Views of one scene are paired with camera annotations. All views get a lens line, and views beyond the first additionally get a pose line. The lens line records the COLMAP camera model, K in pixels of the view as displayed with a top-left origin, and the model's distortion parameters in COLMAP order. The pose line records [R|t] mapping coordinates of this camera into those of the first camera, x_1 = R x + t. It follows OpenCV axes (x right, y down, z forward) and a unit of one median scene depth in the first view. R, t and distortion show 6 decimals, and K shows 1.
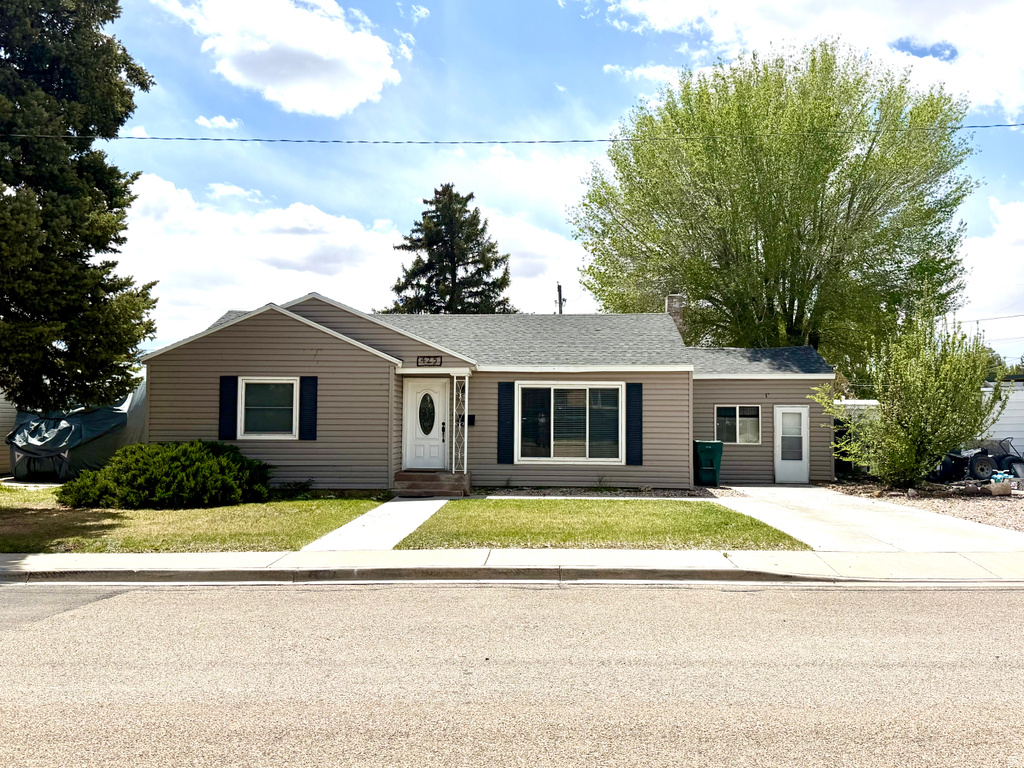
lens RADIAL K [[908.3, 0, 512.0], [0, 908.3, 384.0], [0, 0, 1]] dist [0.173958, -0.002387]
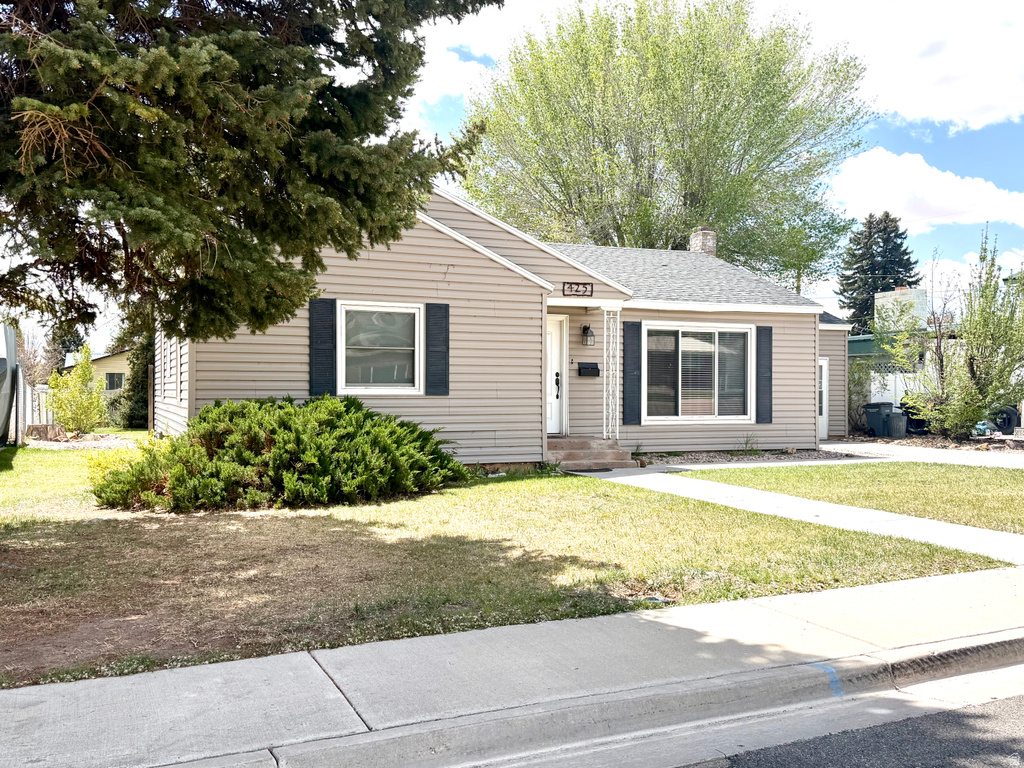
lens RADIAL K [[908.3, 0, 512.0], [0, 908.3, 384.0], [0, 0, 1]] dist [0.173958, -0.002387]
pose [[0.901735, -0.003000, 0.432279, -0.442724], [-0.012197, 0.999401, 0.032379, 0.027687], [-0.432117, -0.034470, 0.901159, 0.332300]]
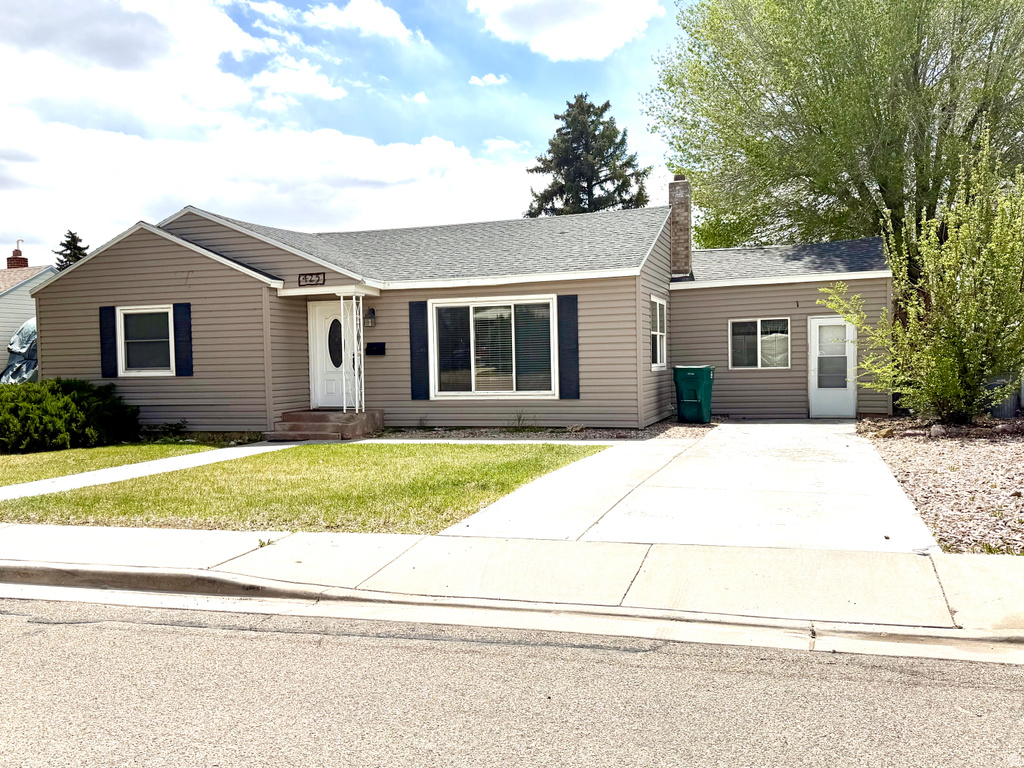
lens RADIAL K [[895.0, 0, 512.0], [0, 895.0, 384.0], [0, 0, 1]] dist [0.125367, -0.004748]
pose [[0.956419, -0.020409, -0.291283, 0.311203], [0.040580, 0.997164, 0.063377, 0.024585], [0.289164, -0.072435, 0.954535, 0.243269]]
